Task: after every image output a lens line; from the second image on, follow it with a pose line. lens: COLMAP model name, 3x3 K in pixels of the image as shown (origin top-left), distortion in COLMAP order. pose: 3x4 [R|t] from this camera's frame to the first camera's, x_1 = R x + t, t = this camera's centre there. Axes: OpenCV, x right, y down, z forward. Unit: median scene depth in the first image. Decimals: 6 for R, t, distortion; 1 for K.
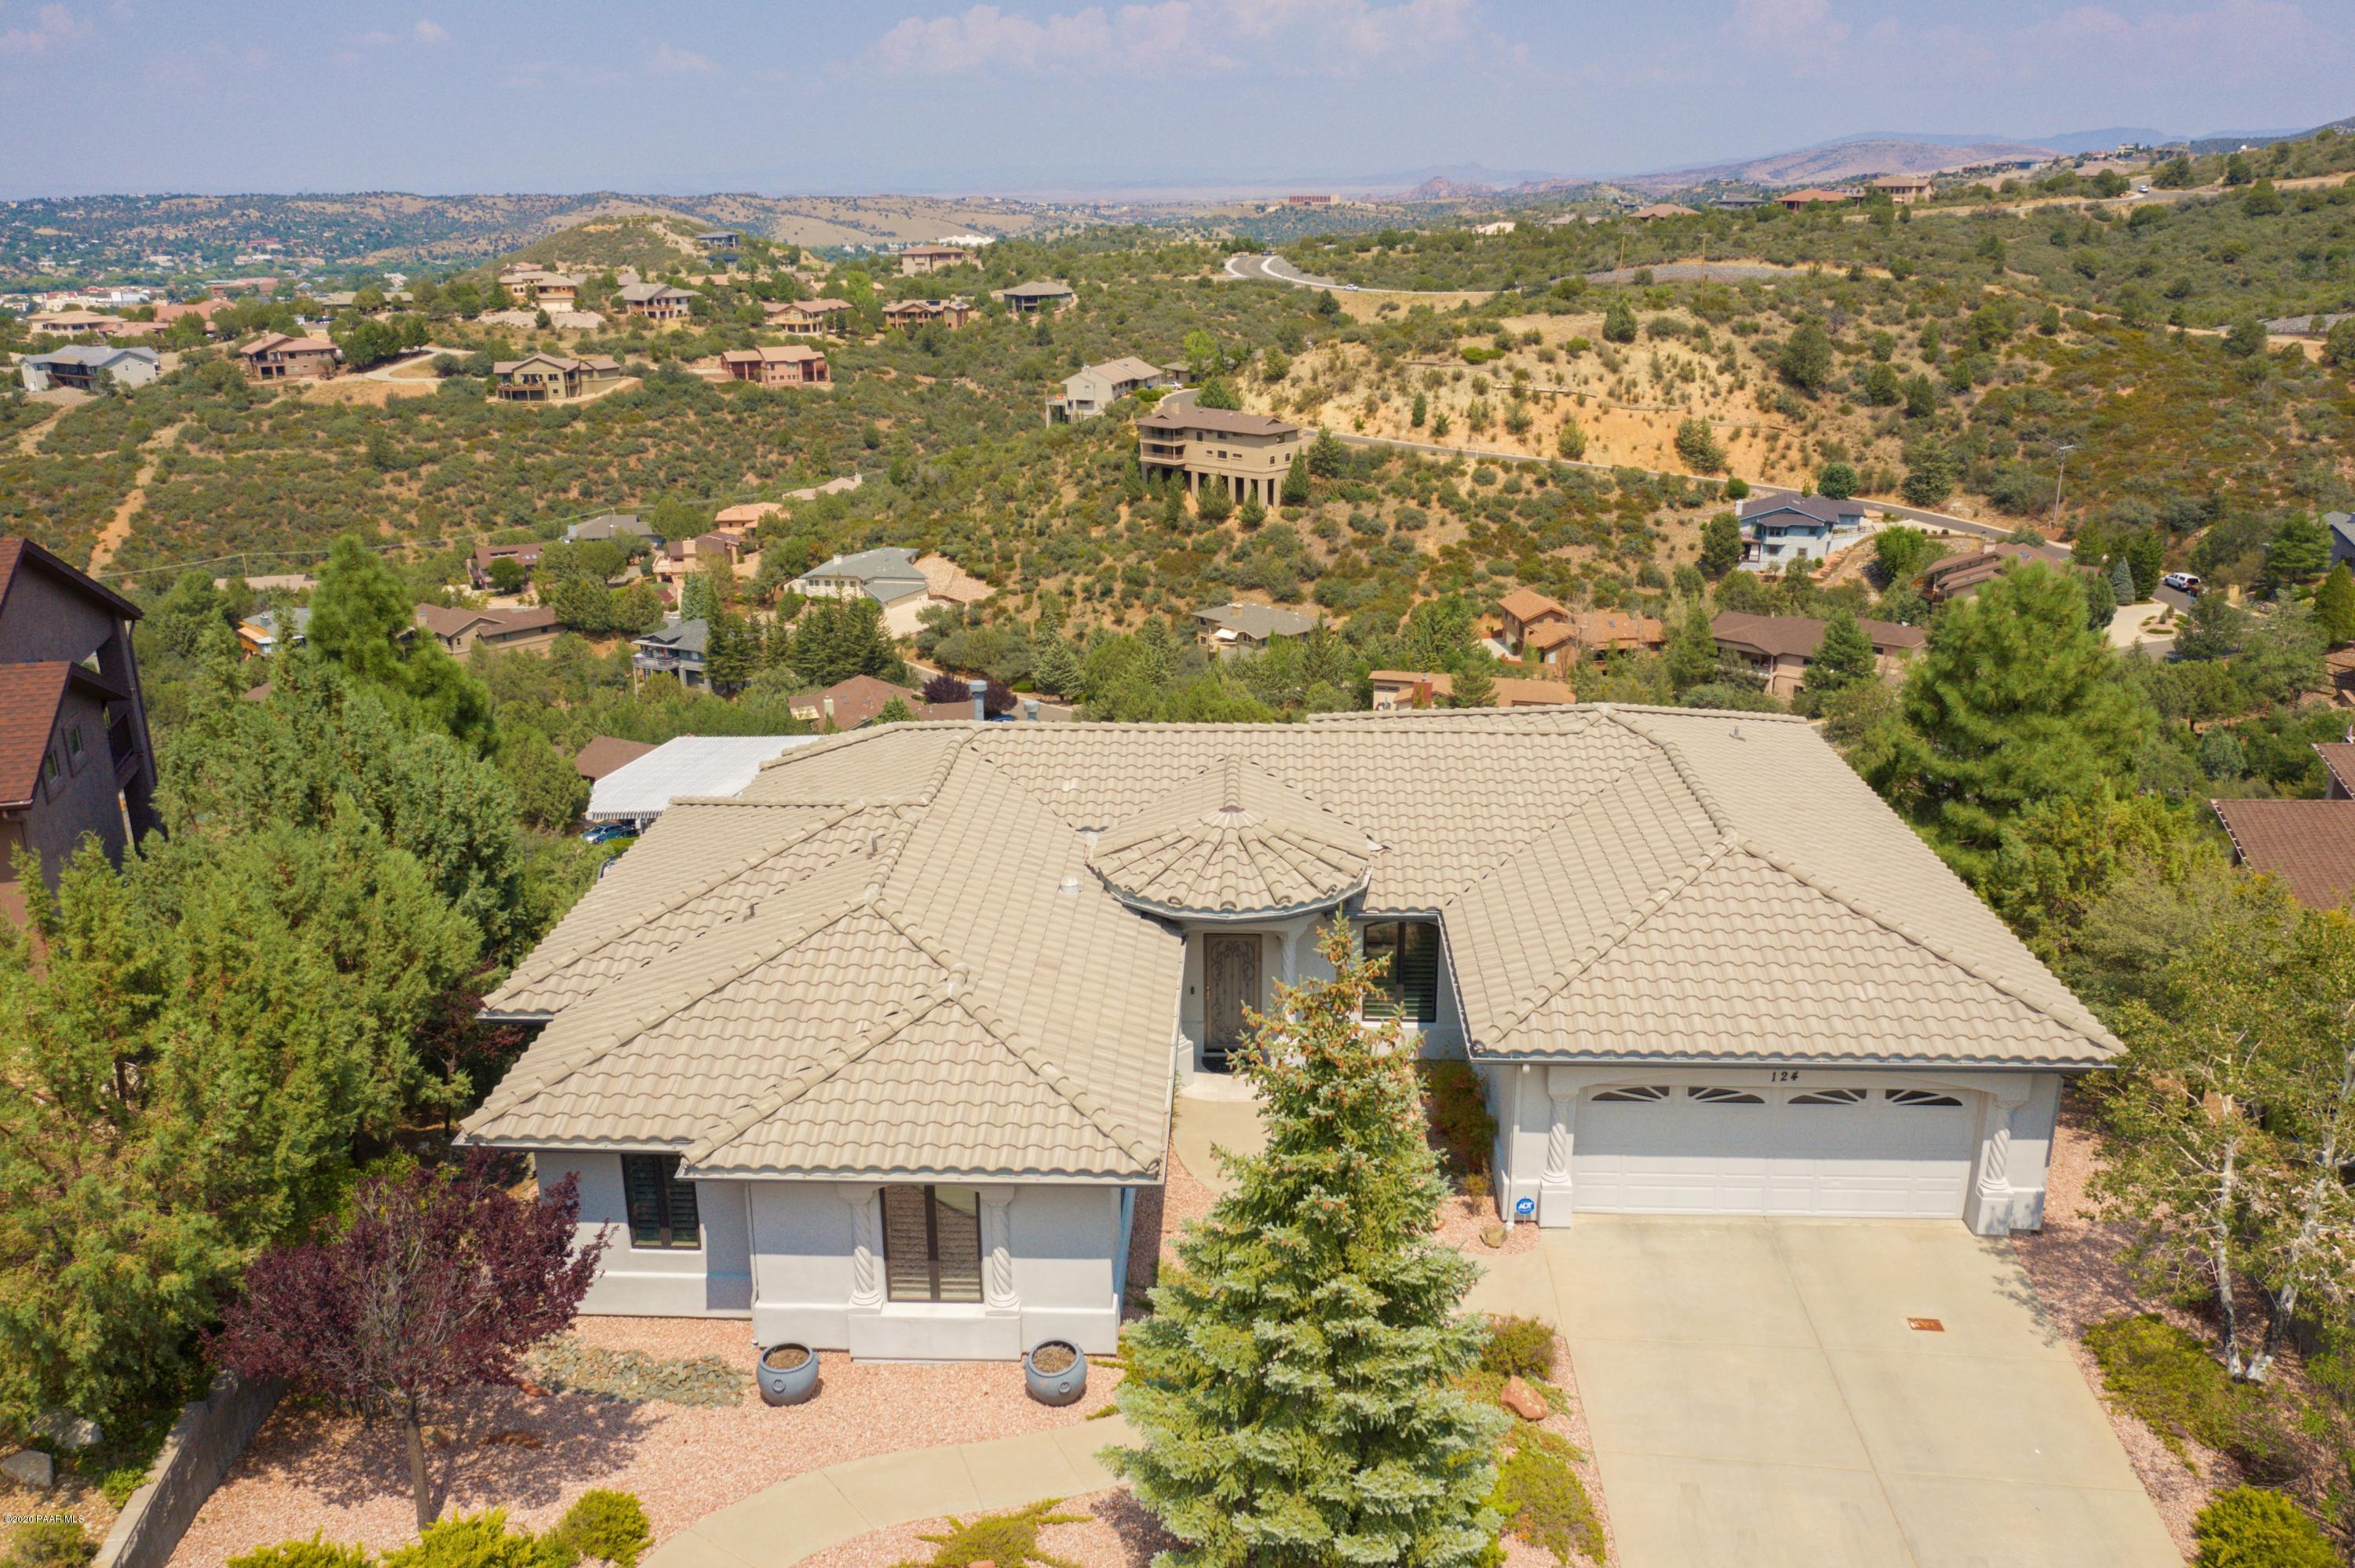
lens RADIAL K [[1877.7, 0, 1178.1], [0, 1877.7, 790.3], [0, 0, 1]] dist [0.000861, 0.006063]
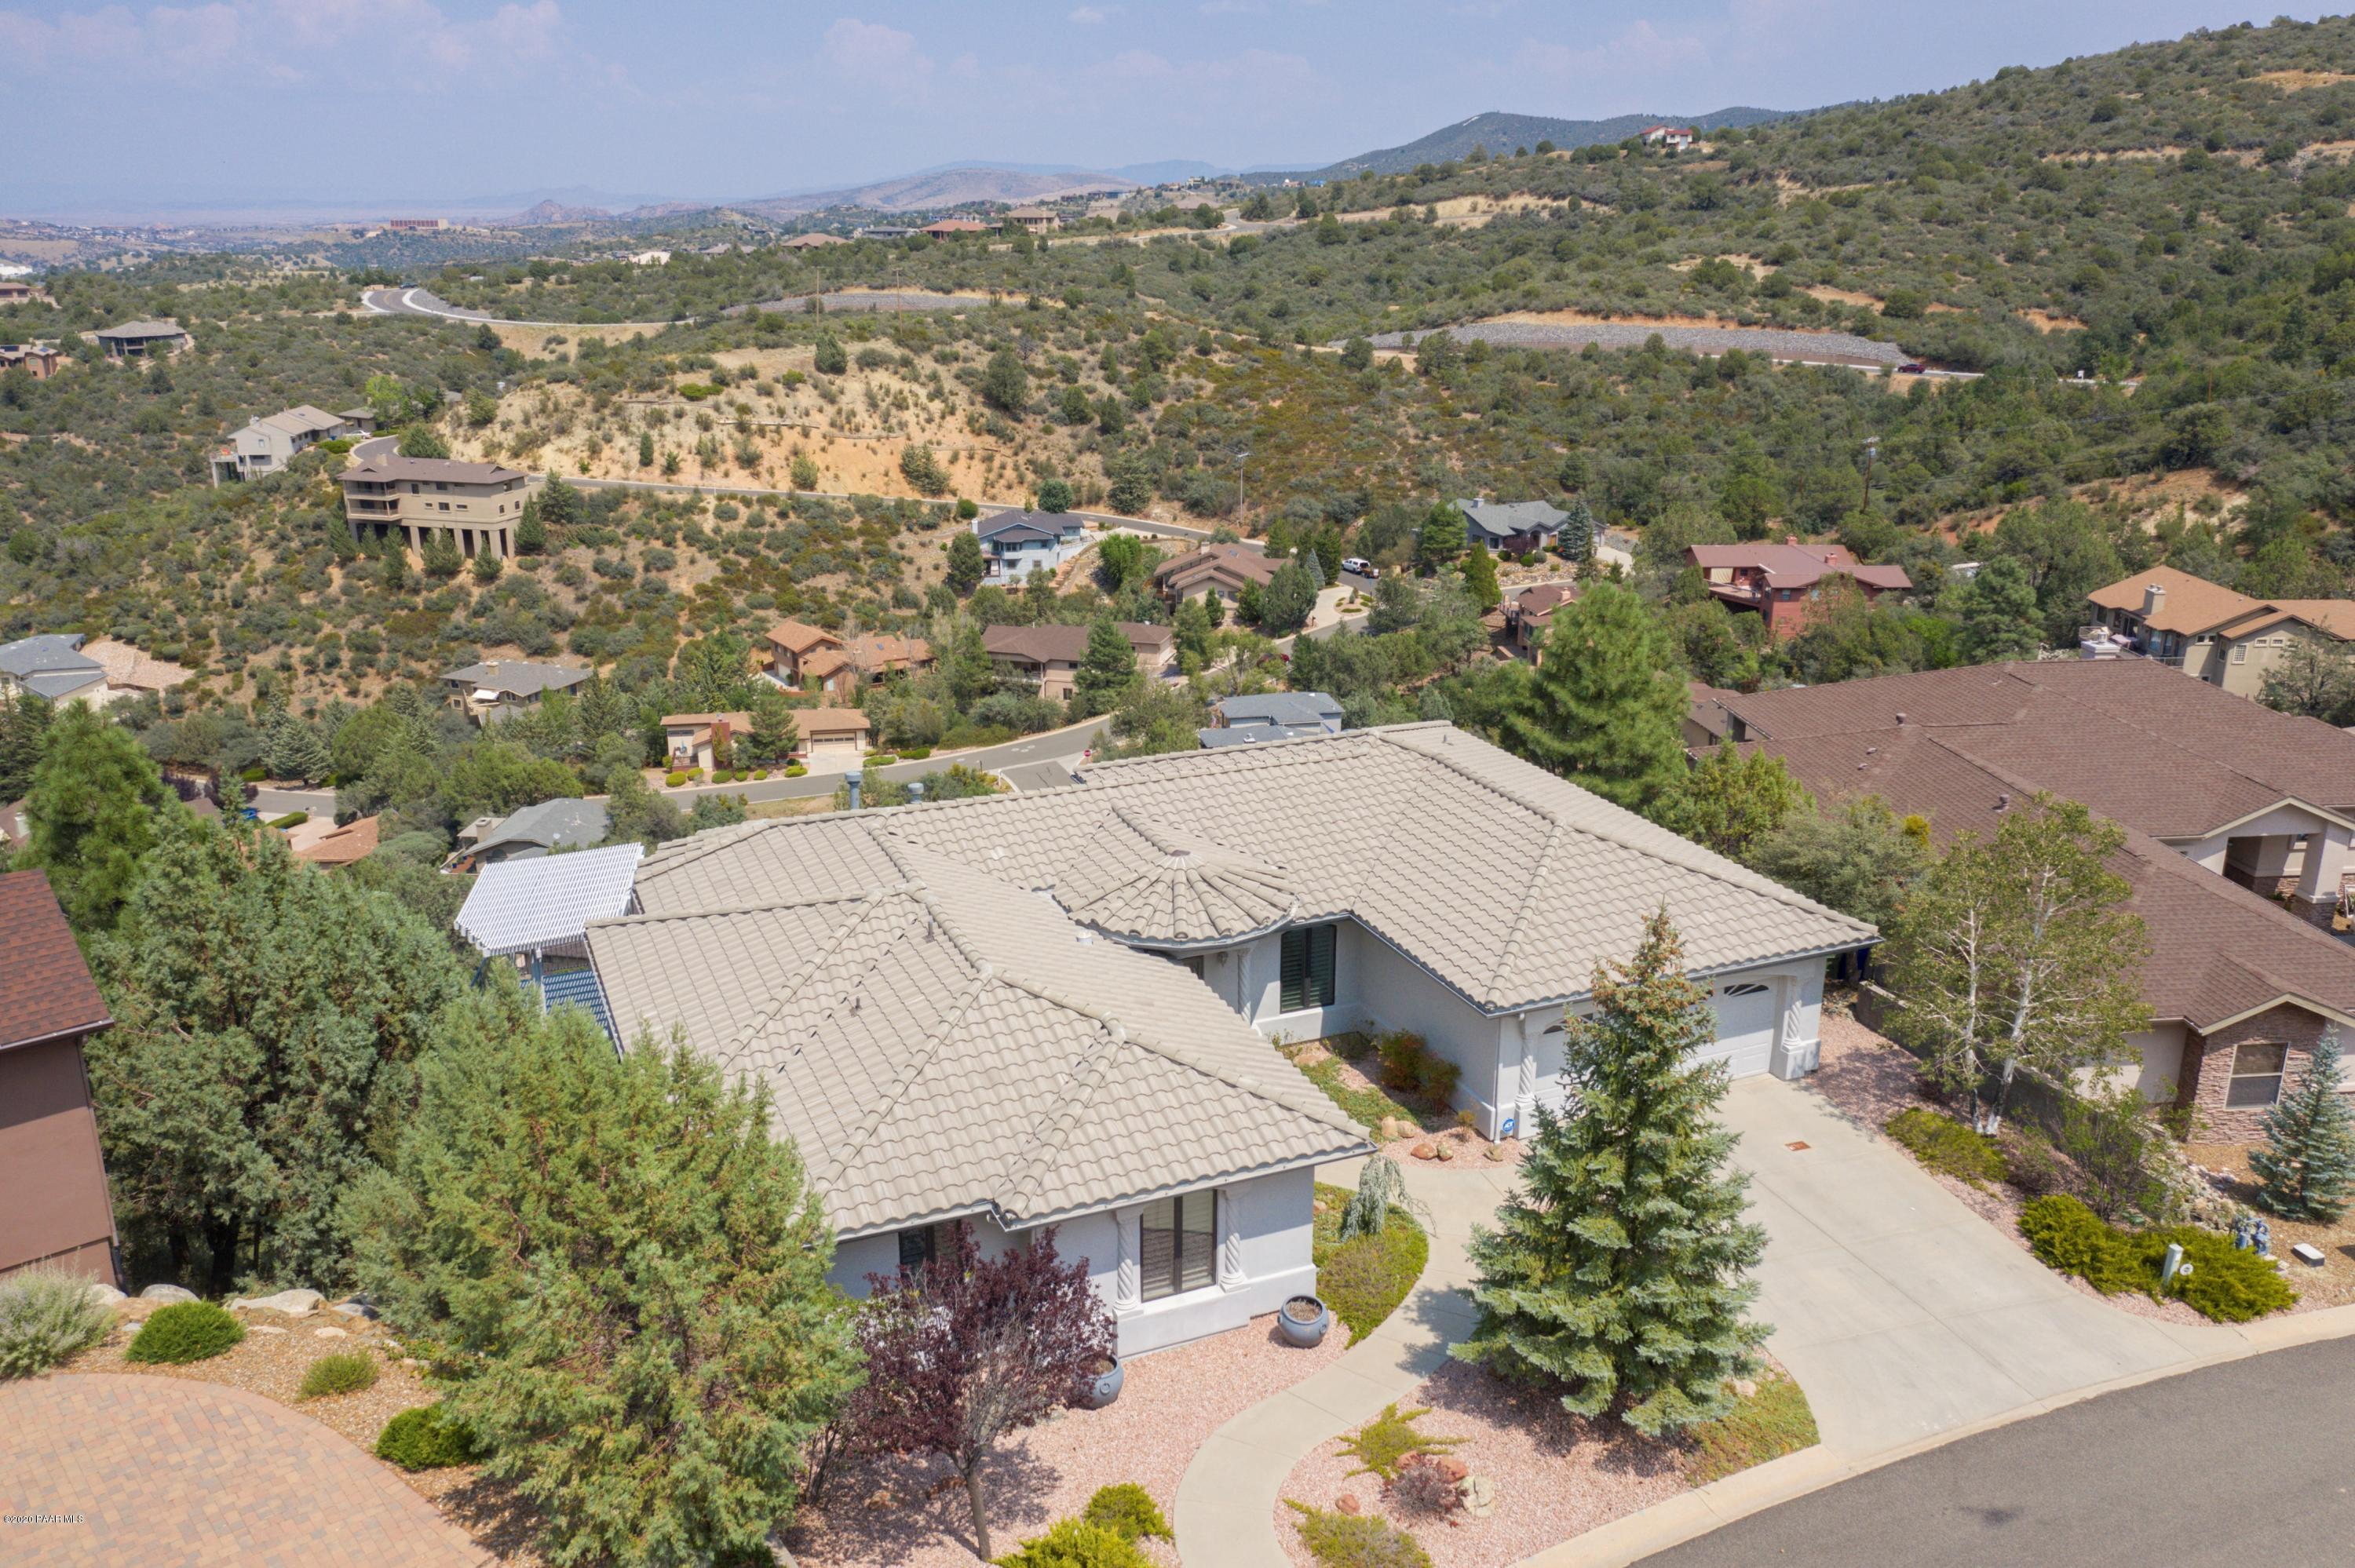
lens RADIAL K [[1877.7, 0, 1179.9], [0, 1877.7, 787.2], [0, 0, 1]] dist [0.000861, 0.006063]
pose [[0.903172, -0.122839, 0.411329, -0.044864], [0.128139, 0.991646, 0.014783, -0.004785], [-0.409708, 0.039356, 0.911367, -0.007518]]
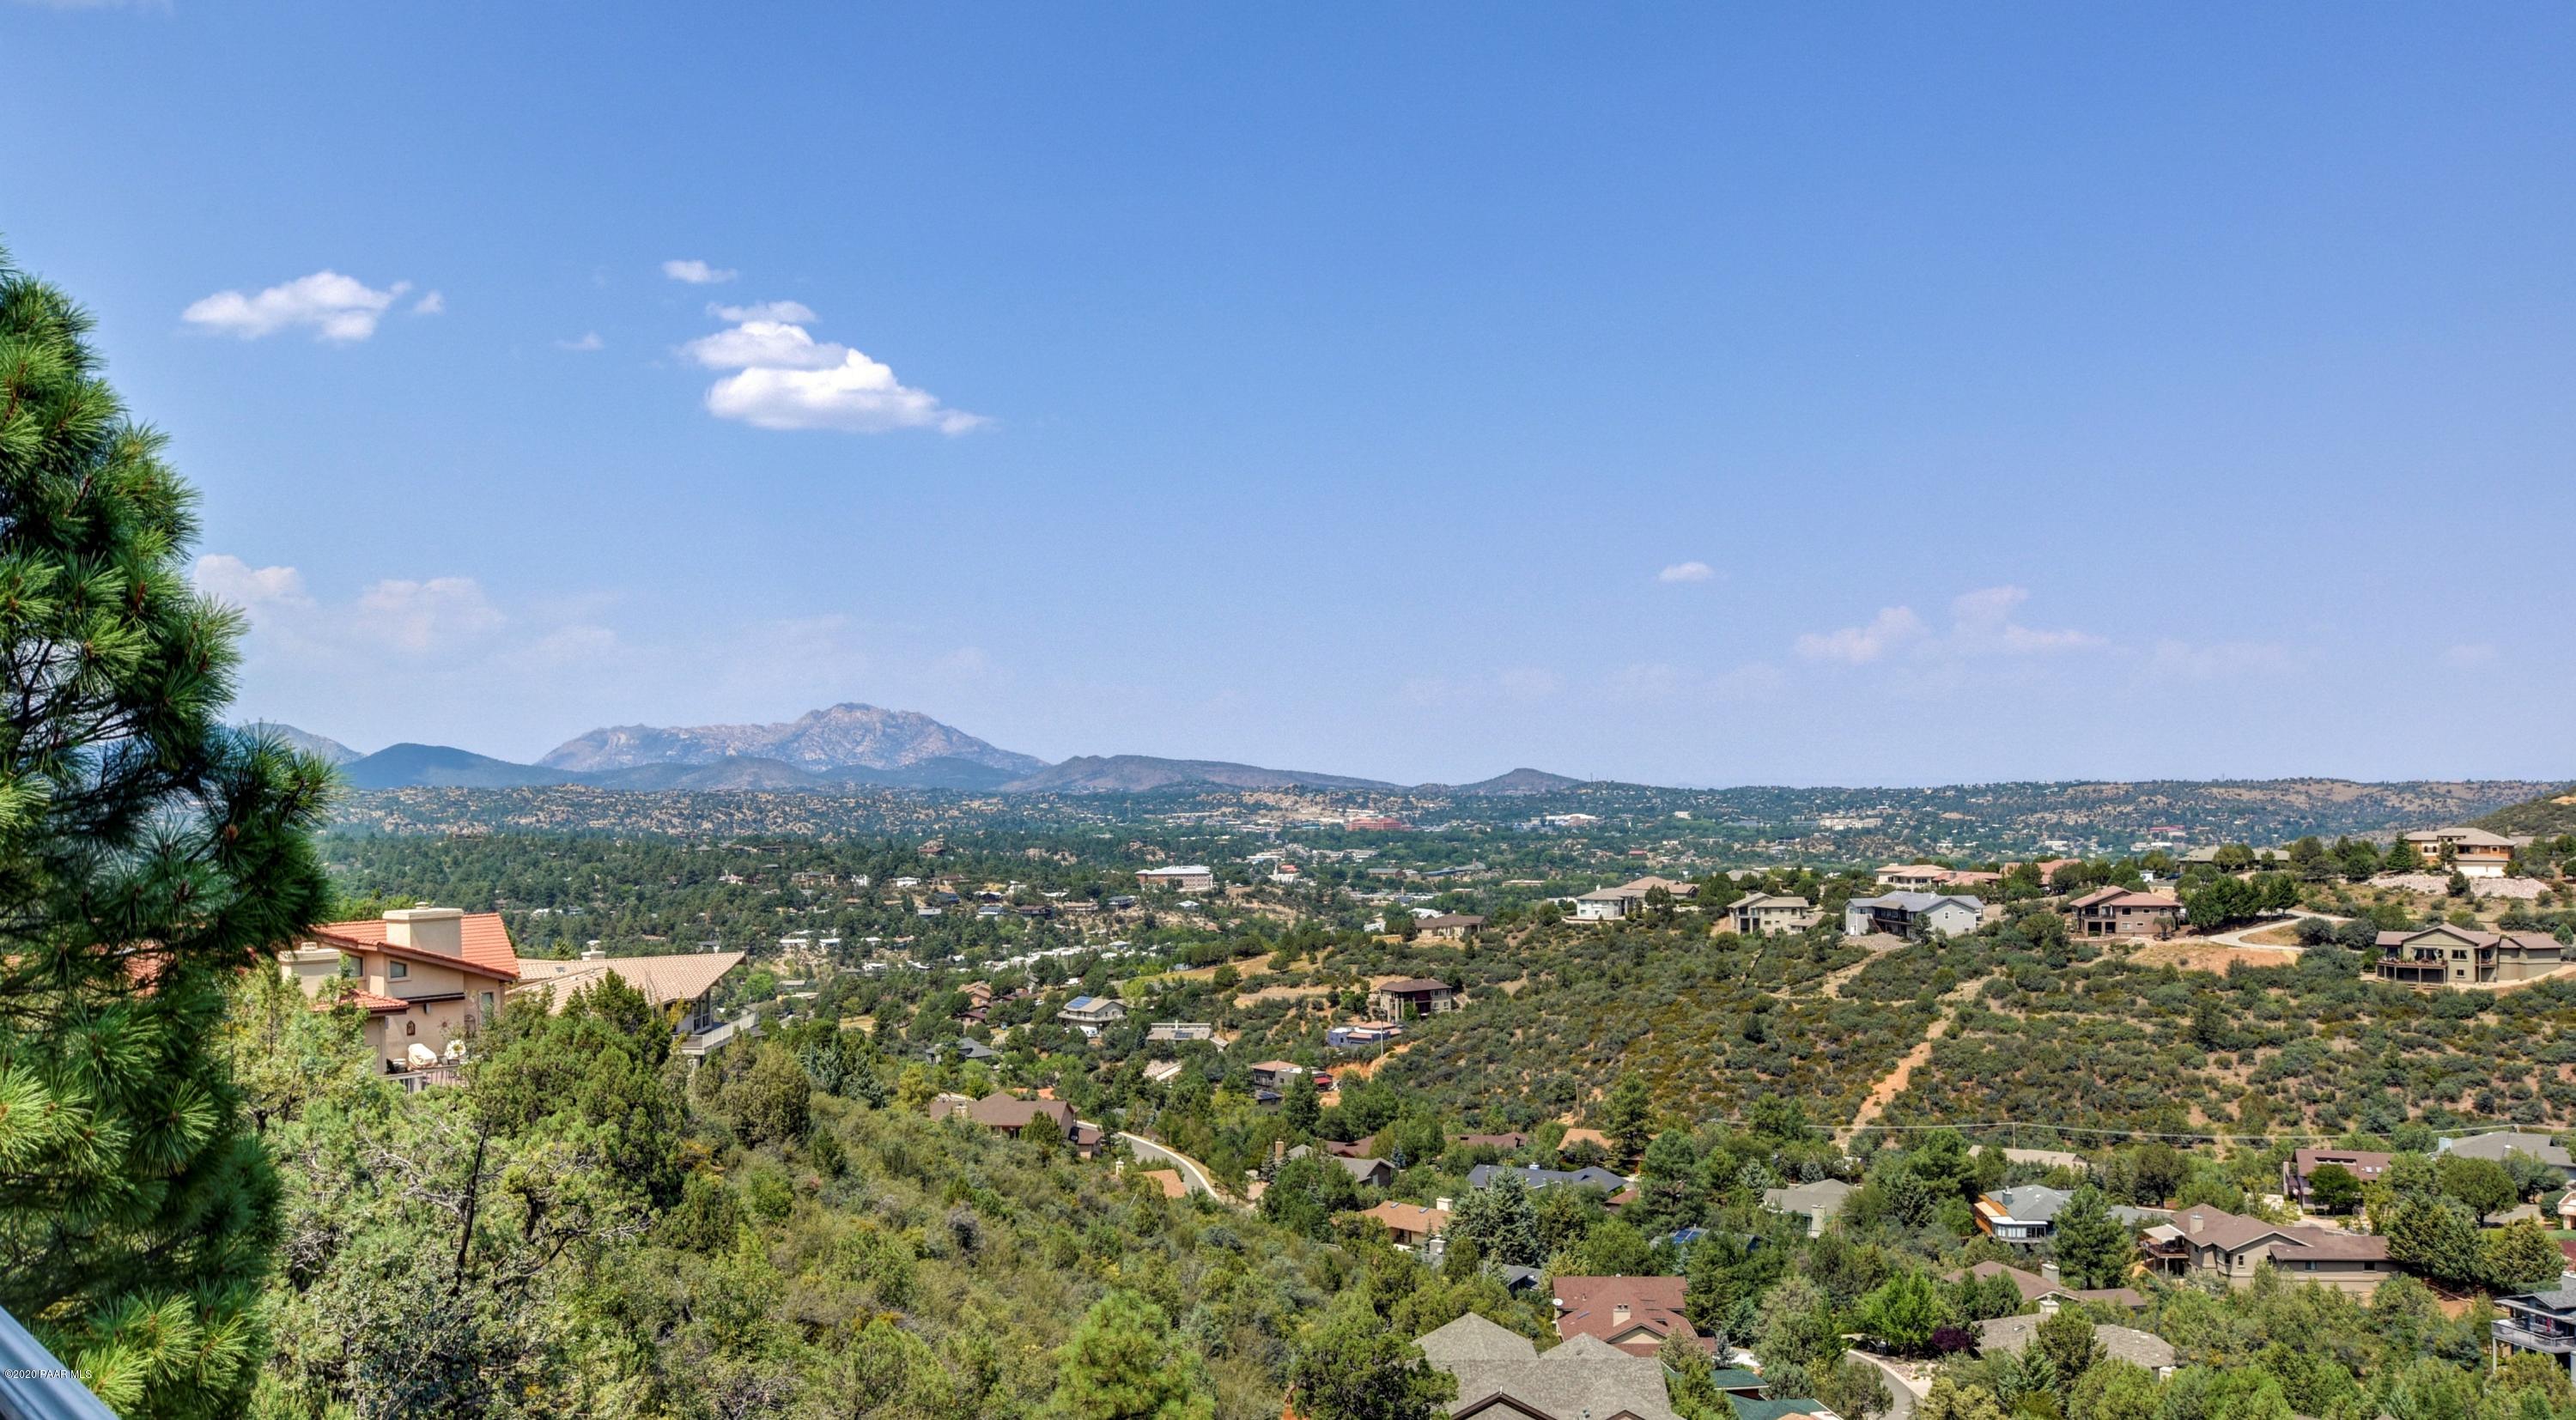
lens RADIAL K [[2148.8, 0, 1278.9], [0, 2148.8, 838.4], [0, 0, 1]] dist [0.013592, 0.039026]
pose [[0.672912, 0.017870, -0.739507, -0.013146], [-0.225136, 0.957229, -0.181731, 0.001021], [0.704630, 0.288779, 0.648154, 0.132079]]
